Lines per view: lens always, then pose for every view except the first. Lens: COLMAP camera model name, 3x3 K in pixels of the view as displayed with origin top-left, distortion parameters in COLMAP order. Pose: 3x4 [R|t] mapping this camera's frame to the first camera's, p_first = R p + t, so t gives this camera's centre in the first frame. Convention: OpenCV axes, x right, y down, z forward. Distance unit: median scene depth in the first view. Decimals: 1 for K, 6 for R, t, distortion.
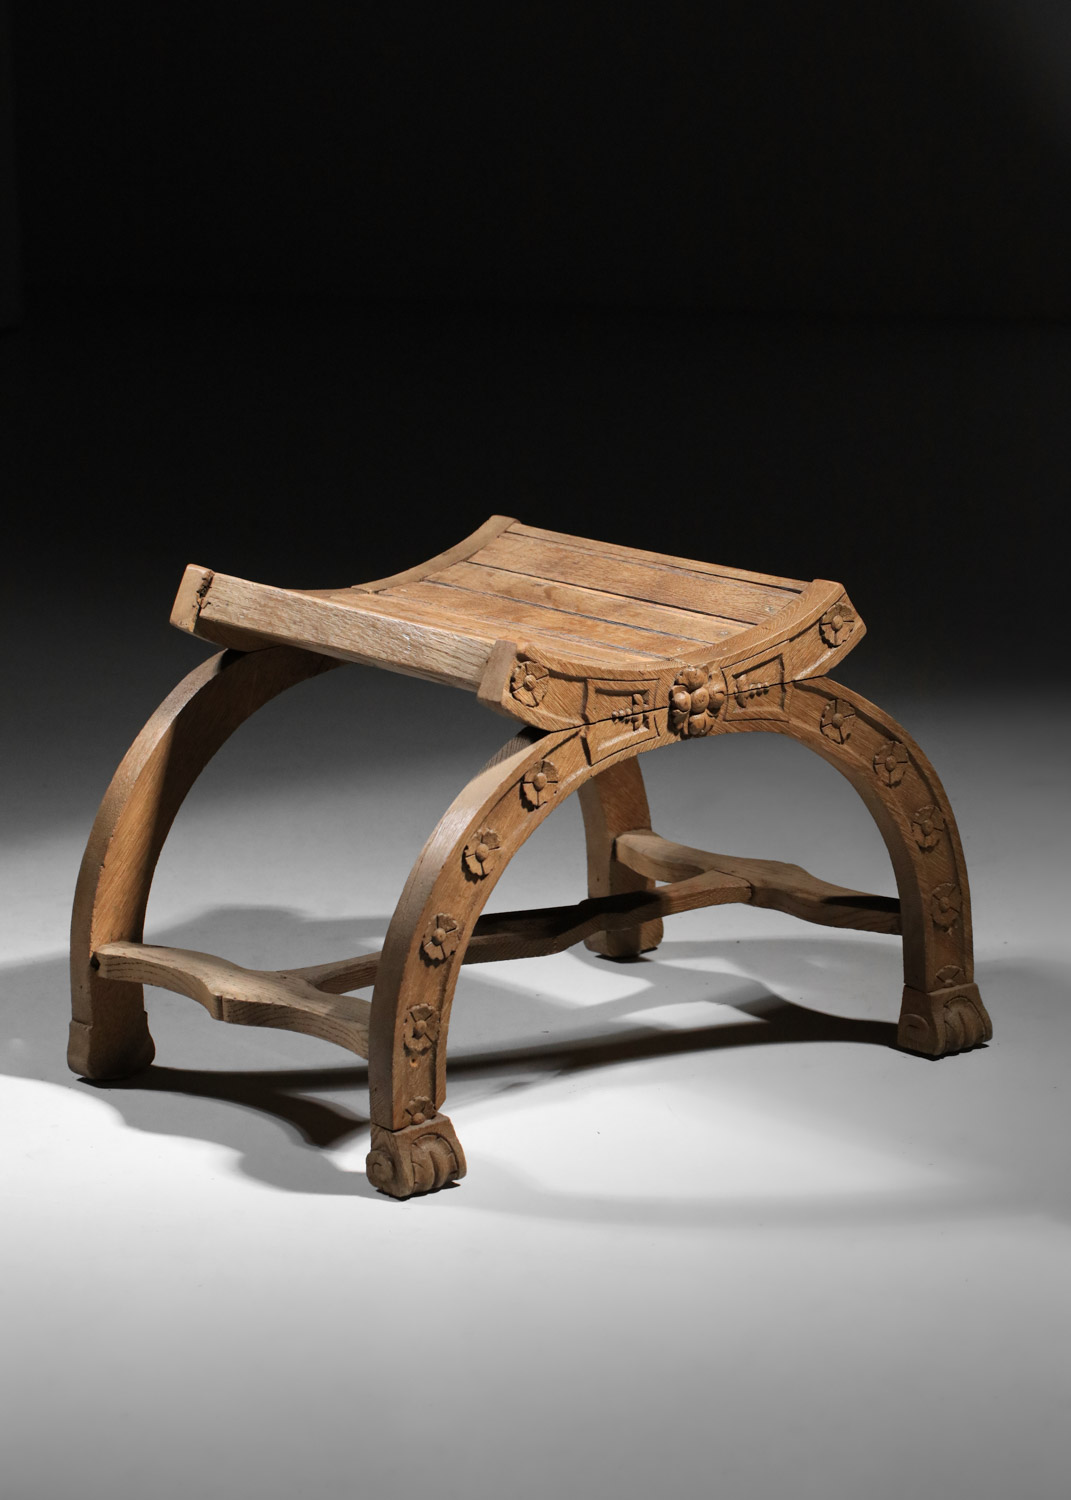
lens RADIAL K [[5128.1, 0, 545.7], [0, 5128.1, 752.7], [0, 0, 1]] dist [0.142902, 0.000000]
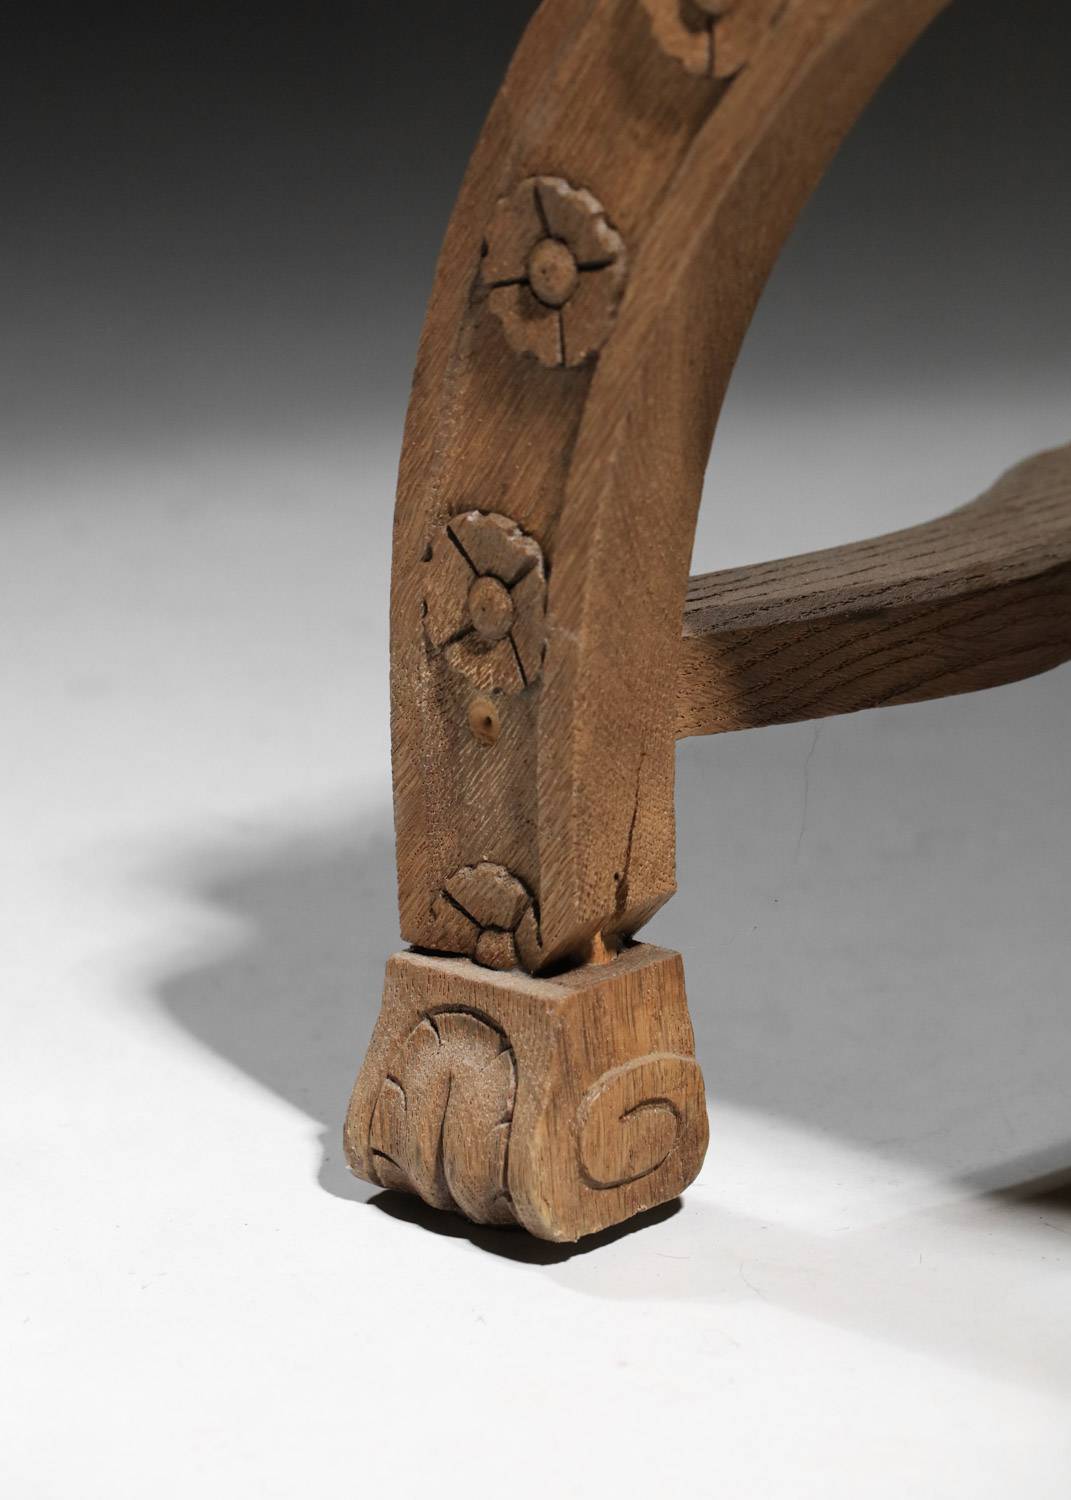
lens RADIAL K [[5128.1, 0, 534.9], [0, 5128.1, 751.3], [0, 0, 1]] dist [0.142902, 0.000000]
pose [[0.123395, 0.285899, -0.950282, 0.216206], [-0.214786, 0.942596, 0.255696, -0.005992], [0.968835, 0.172555, 0.177719, 0.924753]]
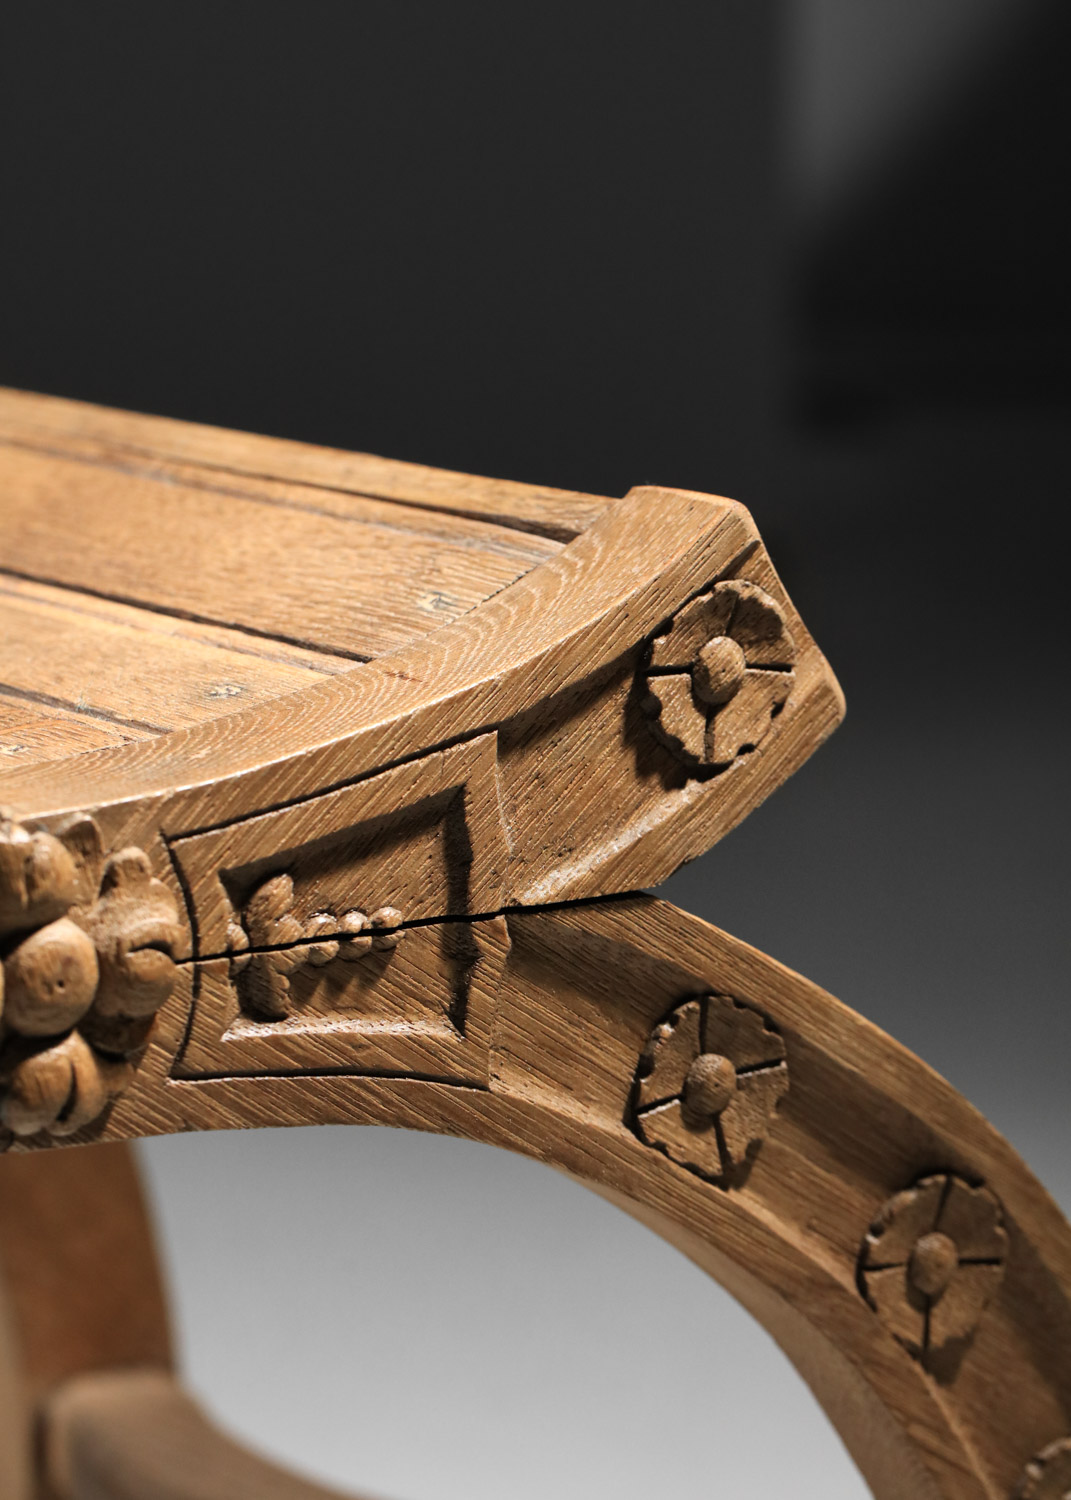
lens RADIAL K [[5128.1, 0, 520.8], [0, 5128.1, 744.4], [0, 0, 1]] dist [0.142902, 0.000000]
pose [[0.998602, 0.041883, -0.032256, 0.056237], [-0.043219, 0.998186, -0.041913, -0.011898], [0.030442, 0.043248, 0.998600, 0.777012]]
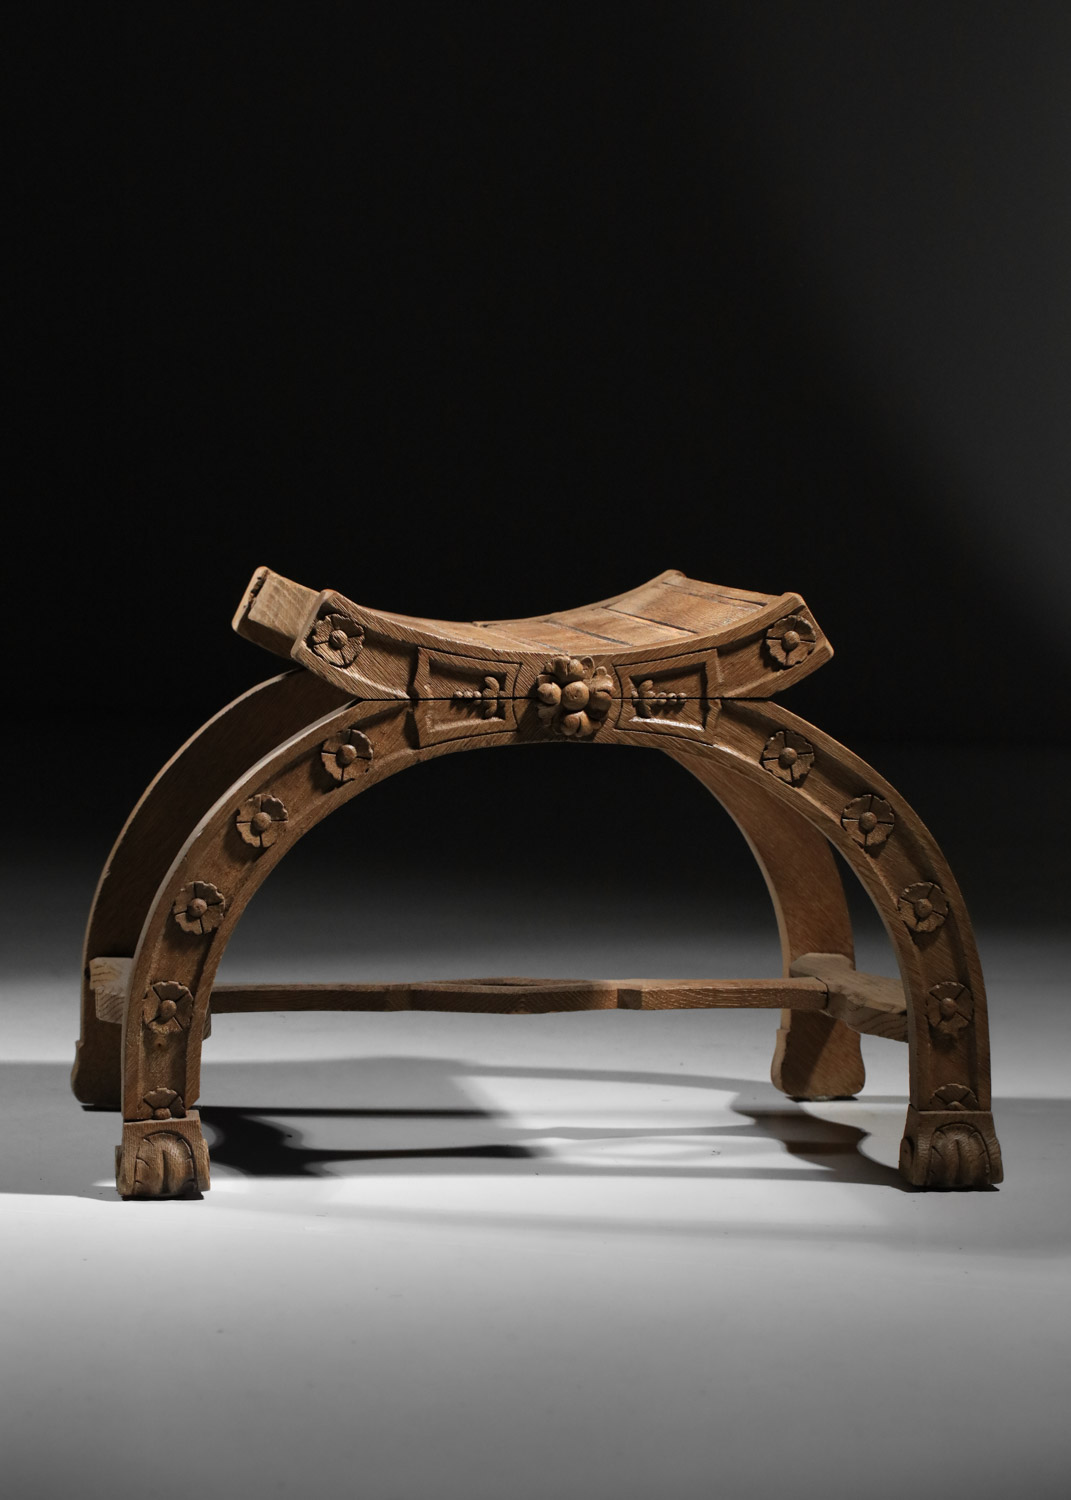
lens RADIAL K [[5128.1, 0, 530.3], [0, 5128.1, 749.0], [0, 0, 1]] dist [0.142902, 0.000000]
pose [[0.863989, 0.071413, -0.498420, 0.454563], [-0.146624, 0.982674, -0.113370, 0.097629], [0.481688, 0.171031, 0.859491, 0.248237]]
